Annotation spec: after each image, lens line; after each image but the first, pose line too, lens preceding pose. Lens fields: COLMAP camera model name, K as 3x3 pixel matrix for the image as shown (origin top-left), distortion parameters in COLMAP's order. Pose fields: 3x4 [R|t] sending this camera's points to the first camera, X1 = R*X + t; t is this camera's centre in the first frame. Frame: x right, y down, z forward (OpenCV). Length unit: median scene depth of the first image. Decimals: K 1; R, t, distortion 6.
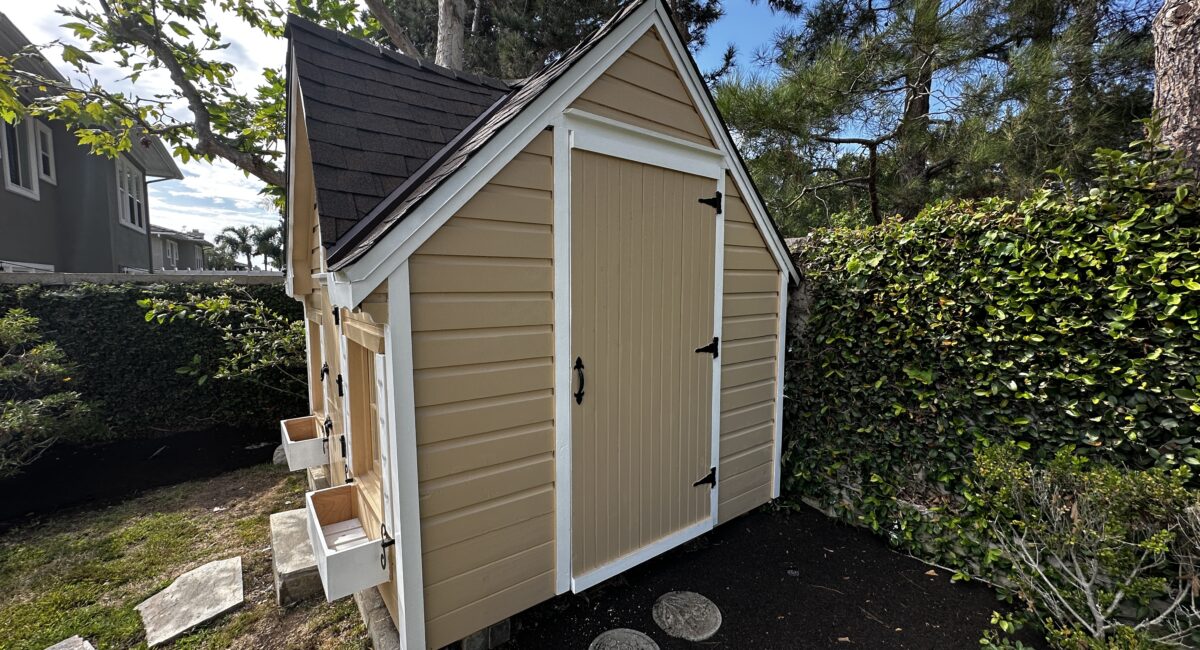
lens RADIAL K [[472.5, 0, 604.2], [0, 472.5, 327.5], [0, 0, 1]] dist [-0.002533, 0.000017]
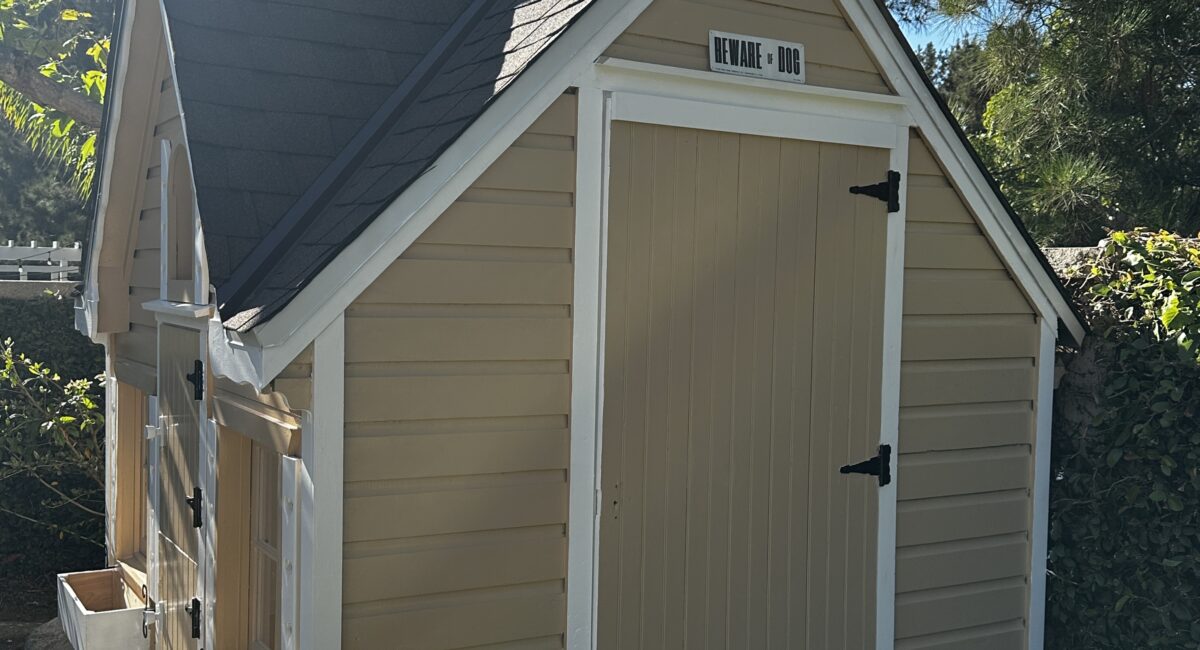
lens RADIAL K [[1255.4, 0, 597.0], [0, 1255.4, 341.5], [0, 0, 1]] dist [0.041221, 0.000000]
pose [[0.991762, 0.027572, -0.125089, 0.090982], [-0.032784, 0.998670, -0.039798, -0.028287], [0.123825, 0.043571, 0.991347, -0.412906]]
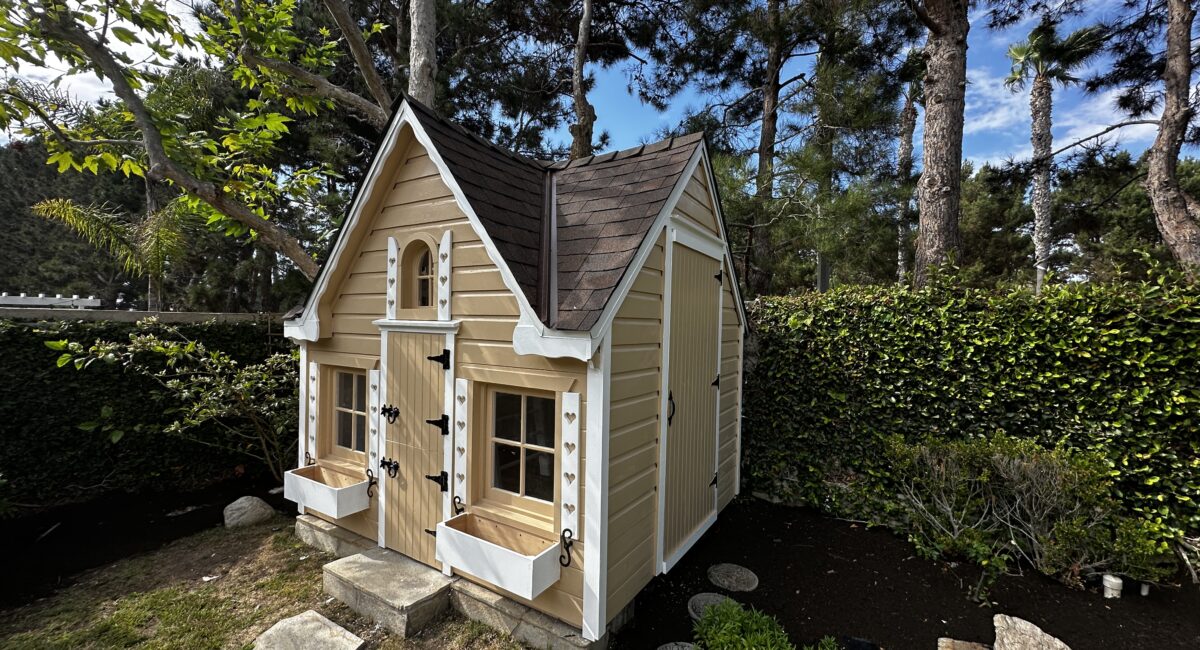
lens RADIAL K [[472.5, 0, 601.6], [0, 472.5, 328.2], [0, 0, 1]] dist [-0.002533, 0.000017]
pose [[0.933891, 0.015328, 0.357228, -0.564756], [0.011892, 0.997197, -0.073876, -0.014353], [-0.357359, 0.073241, 0.931091, -0.161035]]
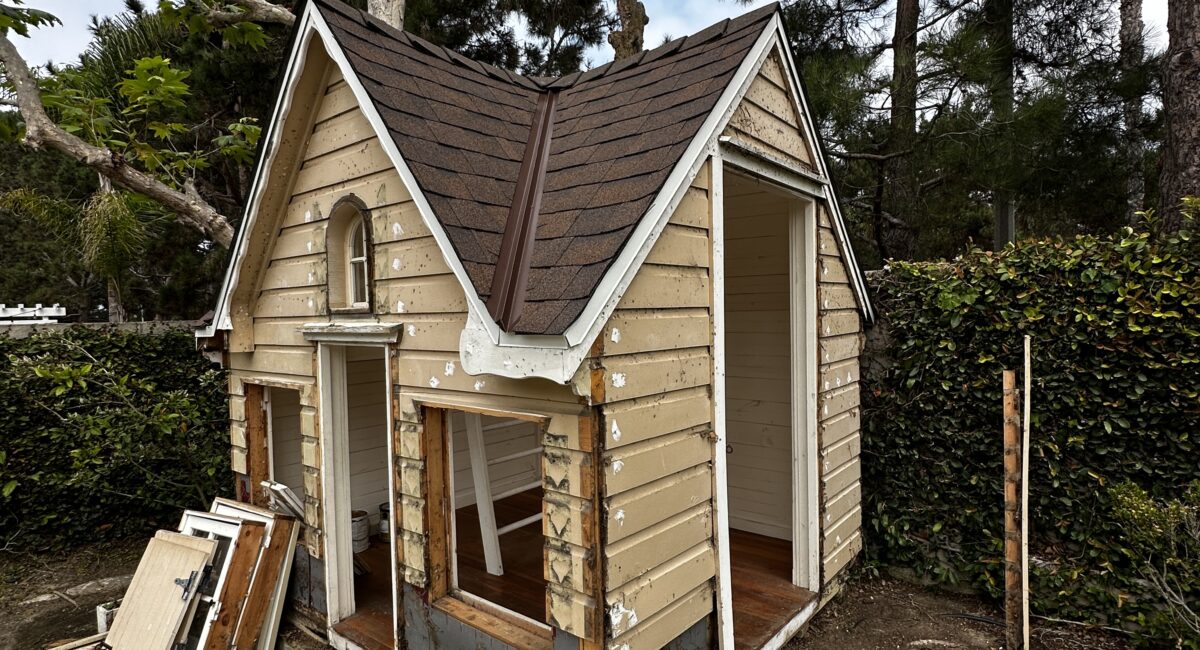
lens RADIAL K [[632.1, 0, 603.0], [0, 632.1, 328.0], [0, 0, 1]] dist [-0.006560, 0.002211]
pose [[0.973398, -0.026686, 0.227561, -0.412464], [0.041911, 0.997175, -0.062337, -0.032952], [-0.225254, 0.070216, 0.971767, -0.046087]]
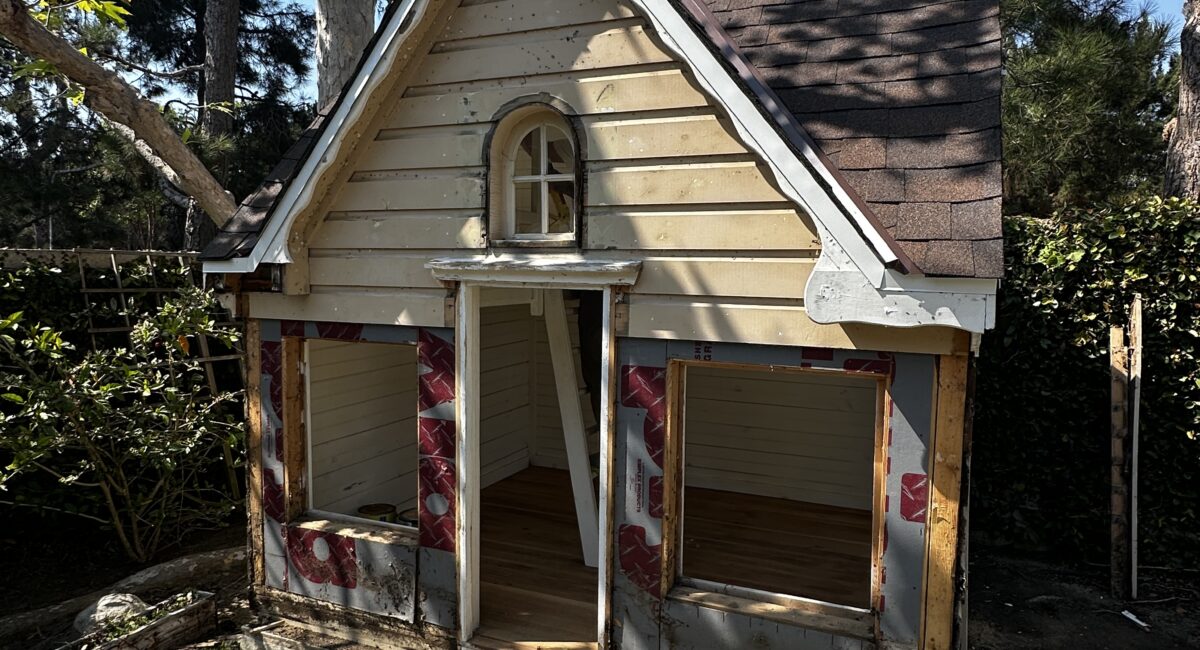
lens RADIAL K [[766.7, 0, 597.8], [0, 766.7, 328.1], [0, 0, 1]] dist [-0.008774, 0.007801]
pose [[0.876216, -0.032207, 0.480841, -0.949303], [0.032468, 0.999442, 0.007779, -0.038911], [-0.480823, 0.008796, 0.876773, 0.135639]]
